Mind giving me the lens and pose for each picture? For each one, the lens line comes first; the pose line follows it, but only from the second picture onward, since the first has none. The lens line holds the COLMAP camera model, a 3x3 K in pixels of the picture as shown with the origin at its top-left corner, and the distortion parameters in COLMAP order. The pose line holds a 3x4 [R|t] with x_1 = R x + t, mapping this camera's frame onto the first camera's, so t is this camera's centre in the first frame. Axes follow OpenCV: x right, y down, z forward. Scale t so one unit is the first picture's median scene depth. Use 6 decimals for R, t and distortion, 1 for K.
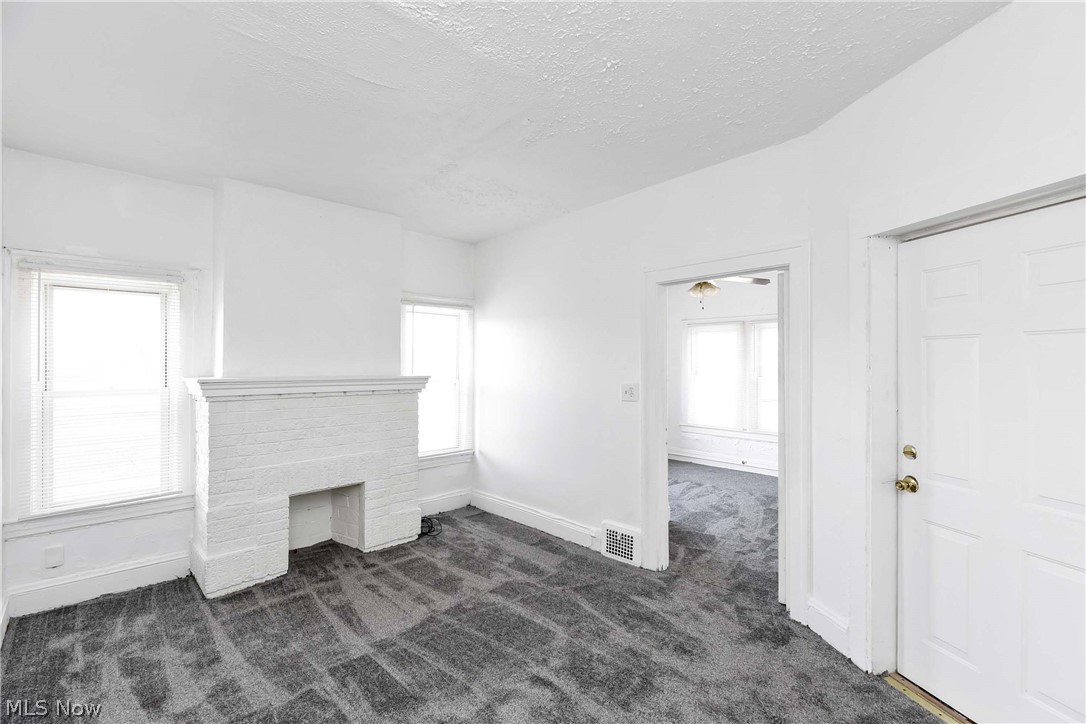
lens RADIAL K [[471.2, 0, 491.6], [0, 471.2, 362.8], [0, 0, 1]] dist [0.001534, -0.003866]
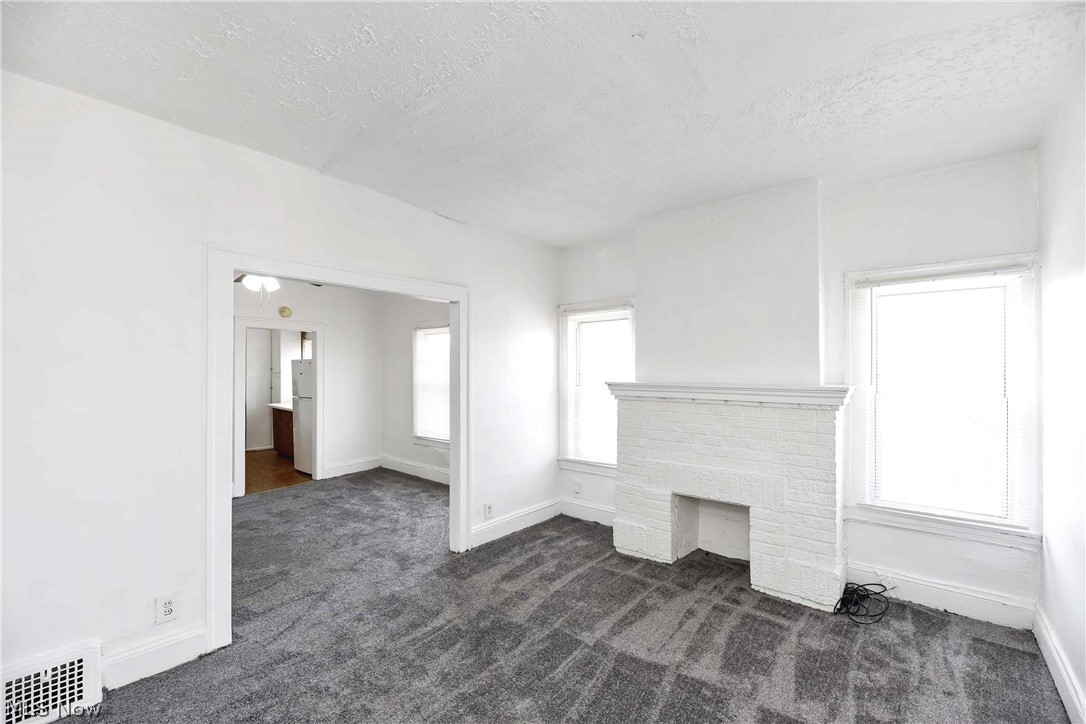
lens RADIAL K [[451.9, 0, 557.8], [0, 451.9, 365.6], [0, 0, 1]] dist [-0.000360, -0.003004]
pose [[0.185022, -0.009125, -0.982692, 0.538340], [0.001211, 0.999958, -0.009057, 0.000692], [0.982734, 0.000486, 0.185025, 0.550206]]
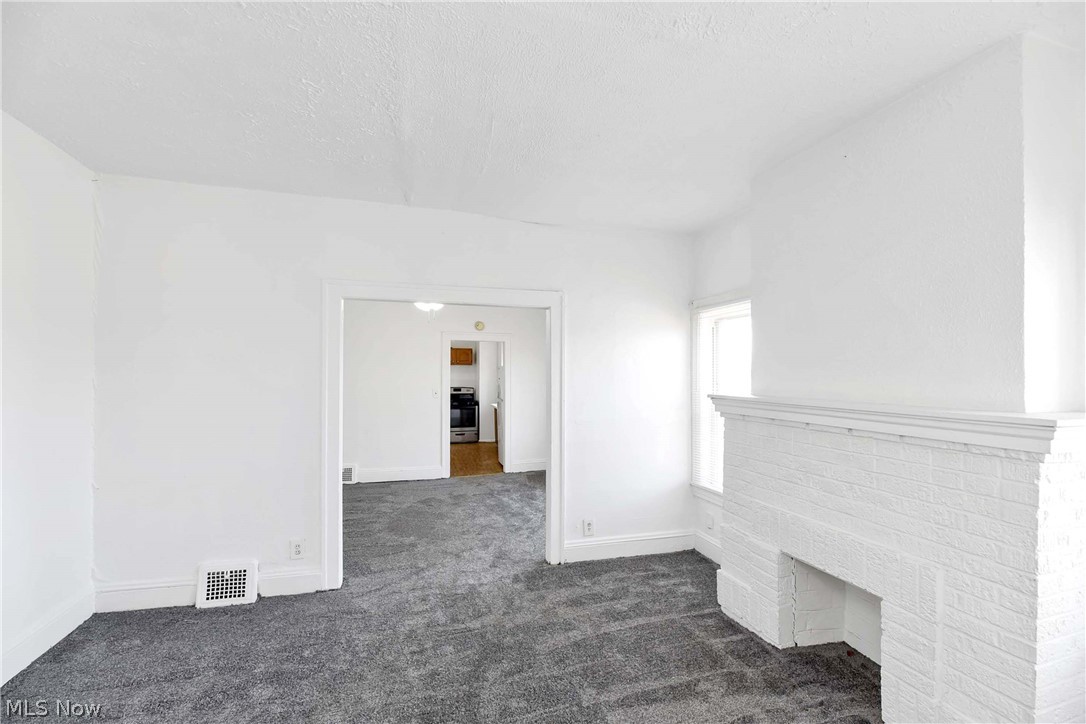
lens RADIAL K [[462.3, 0, 539.8], [0, 462.3, 374.6], [0, 0, 1]] dist [-0.000603, -0.004293]
pose [[-0.410080, -0.002020, -0.912047, 0.425987], [-0.006449, 0.999979, 0.000684, -0.006489], [0.912027, 0.006162, -0.410084, 0.945063]]
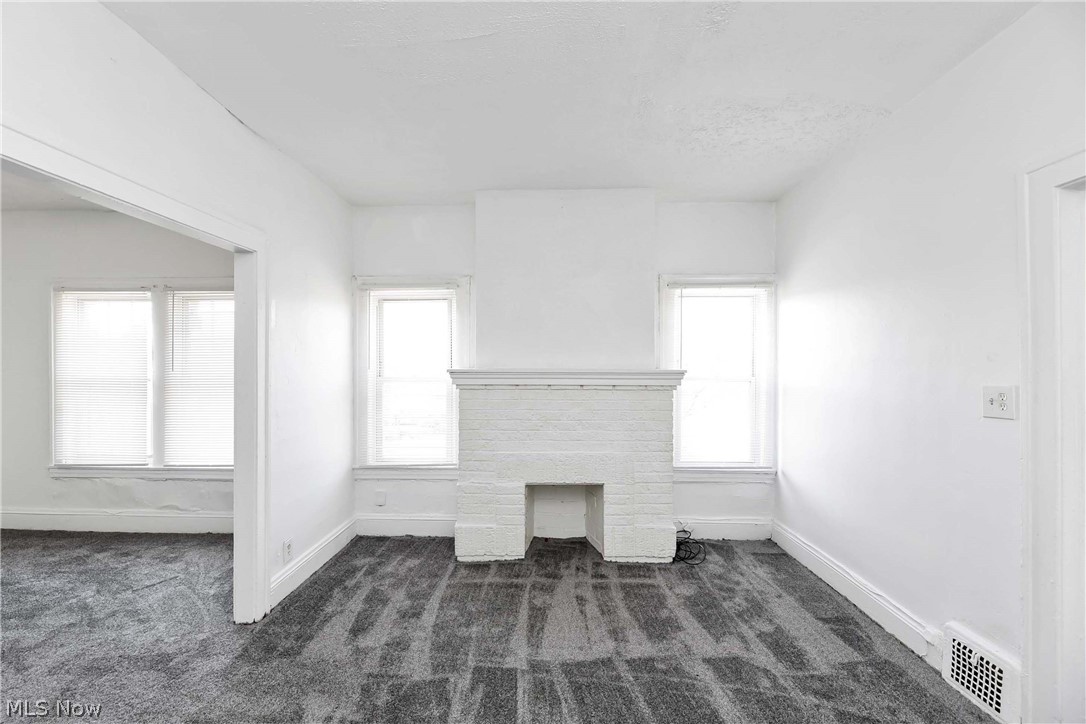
lens RADIAL K [[465.5, 0, 535.5], [0, 465.5, 362.8], [0, 0, 1]] dist [0.003182, -0.004730]
pose [[0.740089, -0.001330, -0.672507, 0.271603], [0.000781, 0.999999, -0.001118, 0.018461], [0.672508, 0.000302, 0.740090, 0.259208]]
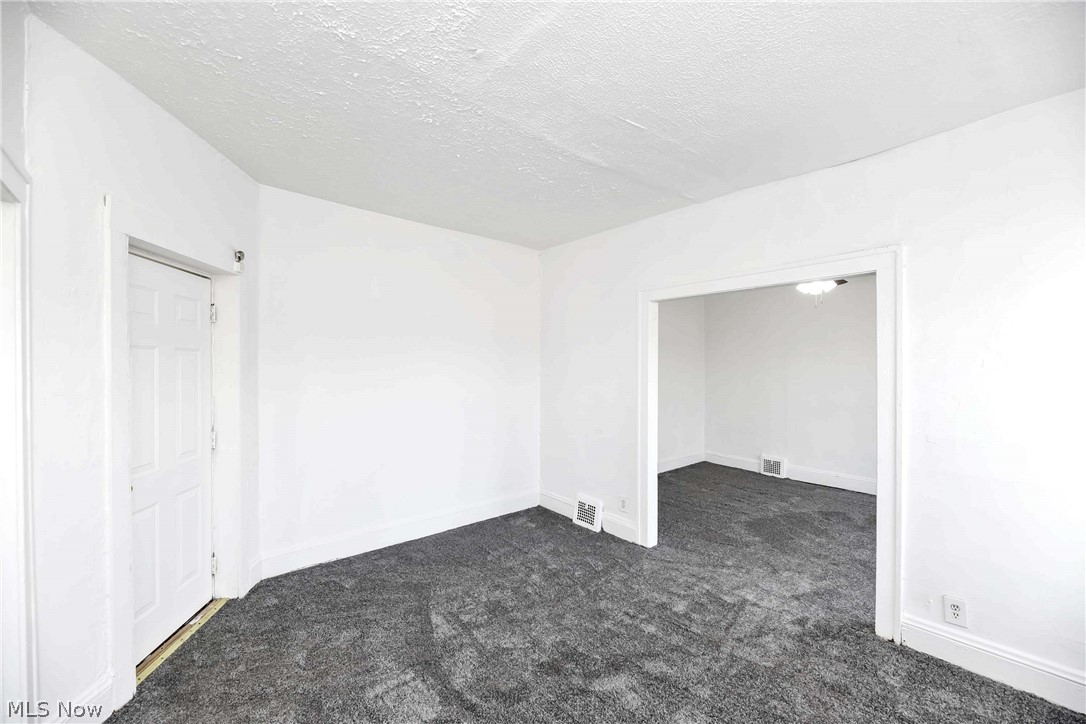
lens RADIAL K [[440.8, 0, 539.1], [0, 440.8, 367.9], [0, 0, 1]] dist [-0.011122, -0.000386]
pose [[-0.999981, -0.004308, 0.004415, -0.023178], [-0.004282, 0.999973, 0.005963, -0.004995], [-0.004441, 0.005944, -0.999972, 1.255942]]
